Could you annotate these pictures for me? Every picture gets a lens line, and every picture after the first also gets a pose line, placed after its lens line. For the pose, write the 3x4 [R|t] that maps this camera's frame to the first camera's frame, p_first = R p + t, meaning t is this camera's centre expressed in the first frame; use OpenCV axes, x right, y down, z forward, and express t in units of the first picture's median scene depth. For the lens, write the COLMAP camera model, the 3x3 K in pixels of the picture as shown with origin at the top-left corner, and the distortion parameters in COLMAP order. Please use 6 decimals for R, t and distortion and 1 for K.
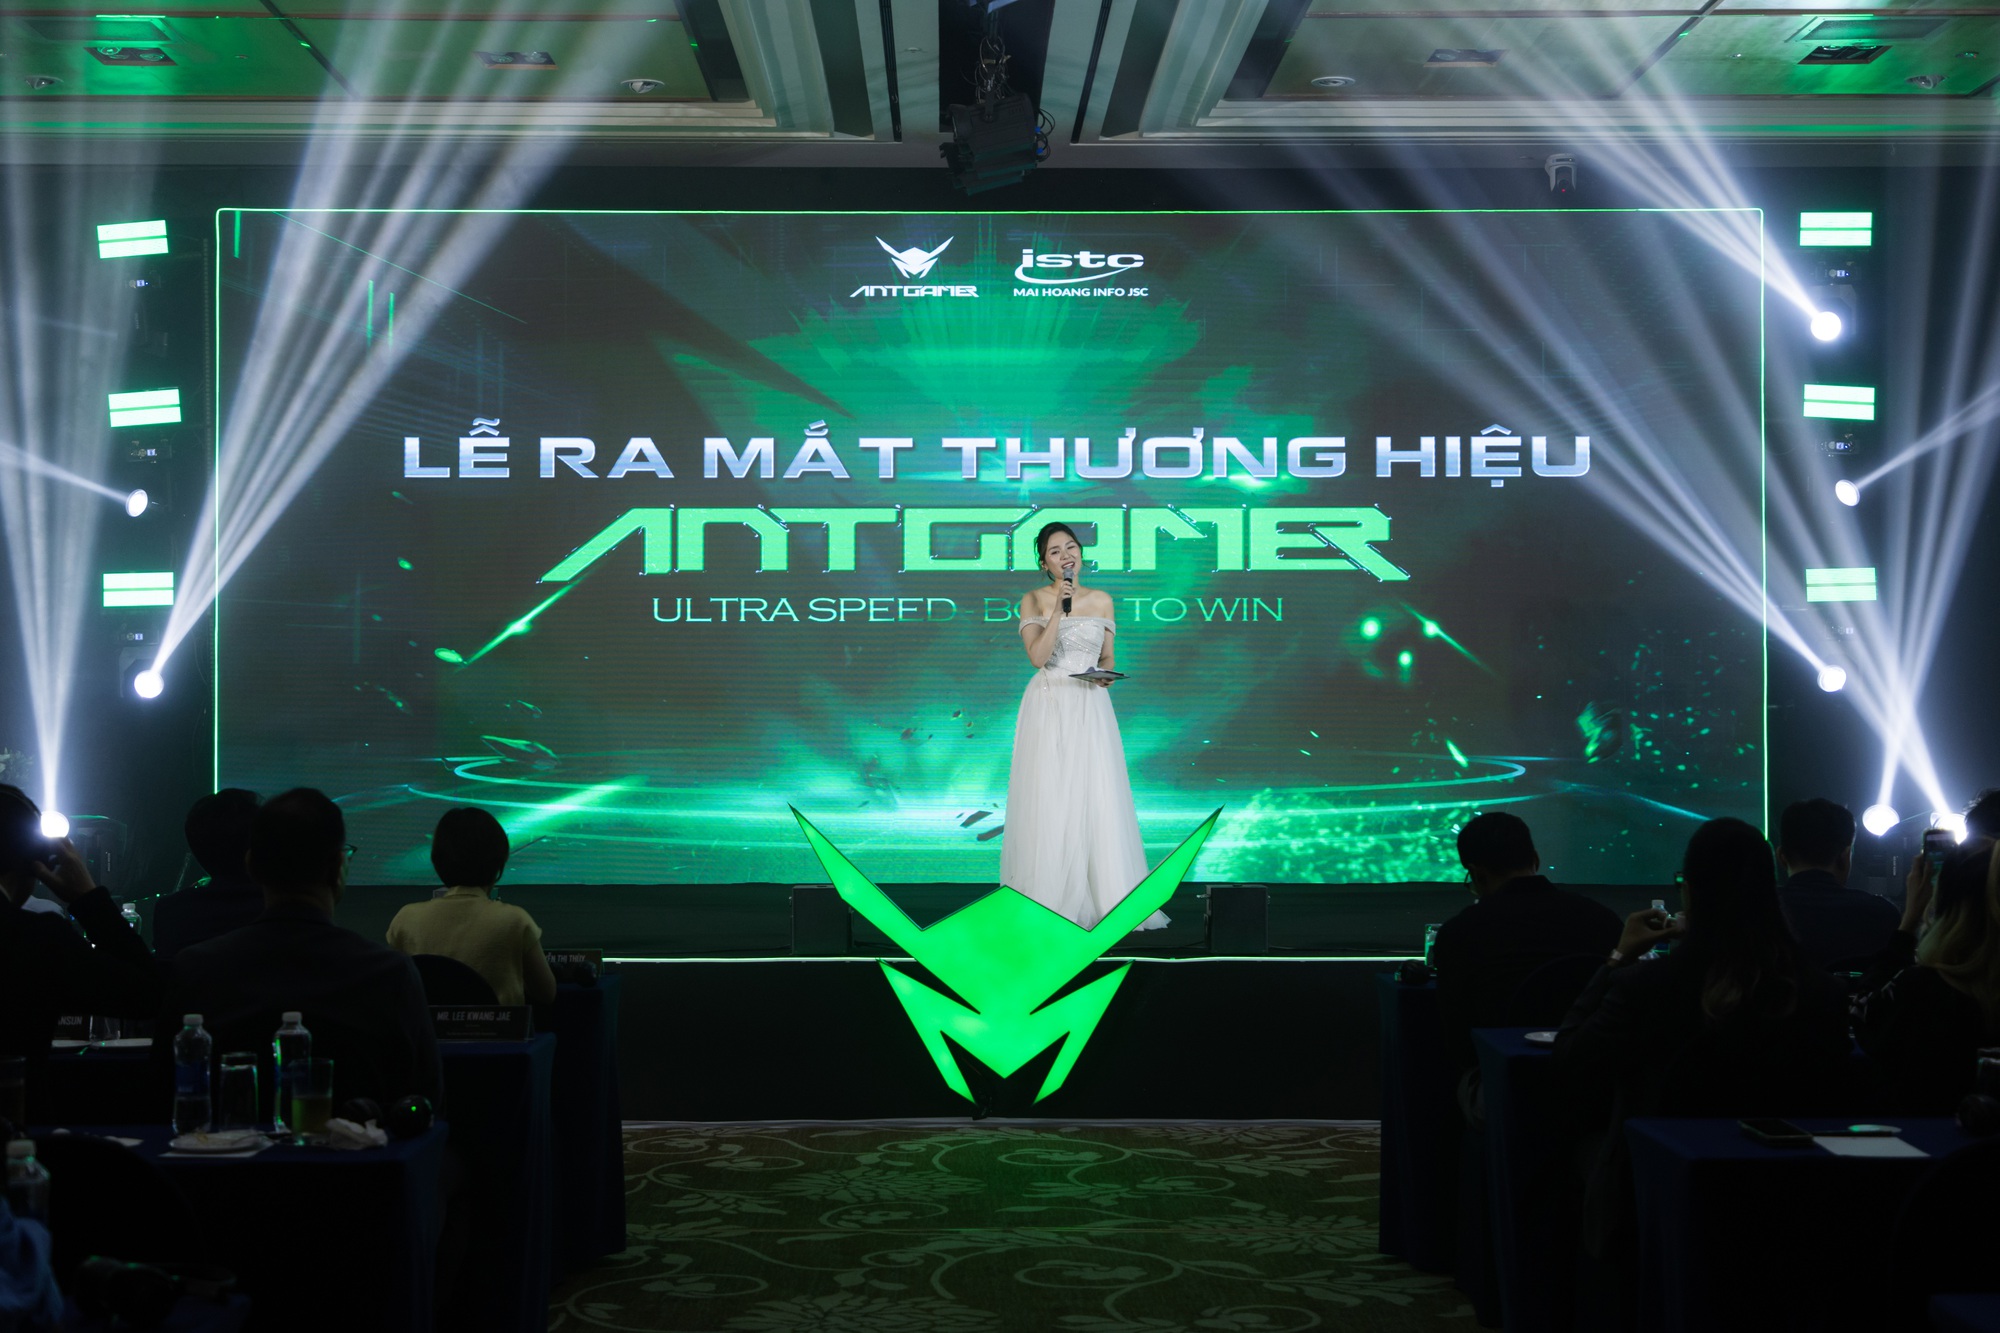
lens RADIAL K [[2887.5, 0, 1000.0], [0, 2887.5, 666.5], [0, 0, 1]] dist [0.092253, -0.072710]
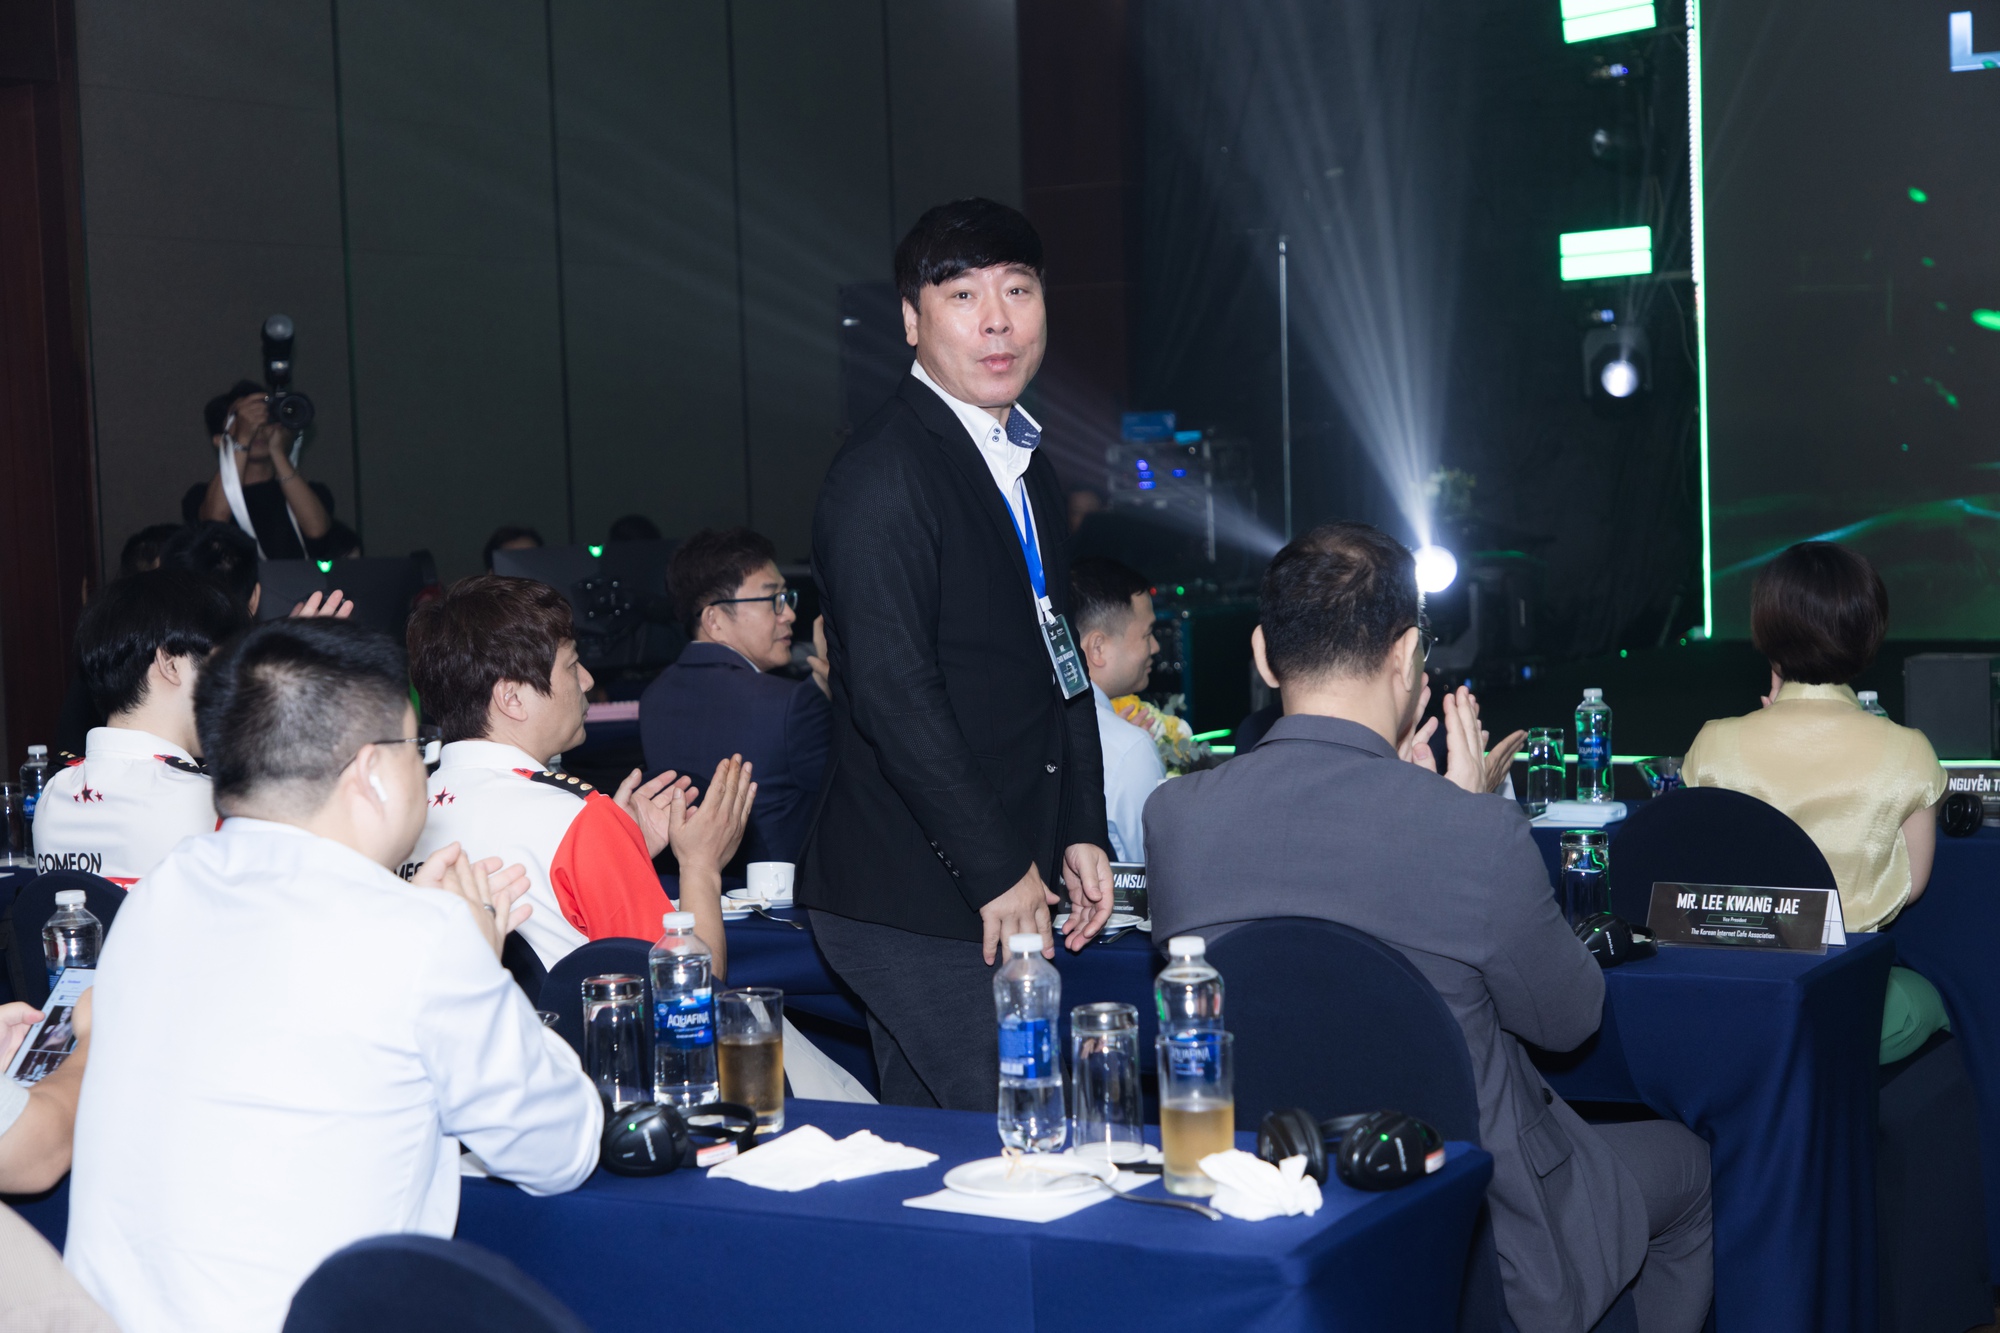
lens RADIAL K [[3363.0, 0, 1000.0], [0, 3363.0, 666.5], [0, 0, 1]] dist [0.115618, 0.013496]
pose [[0.859560, 0.006071, -0.510999, 0.023443], [0.041353, 0.995824, 0.081393, 0.002915], [0.509359, -0.091093, 0.855719, 0.148499]]
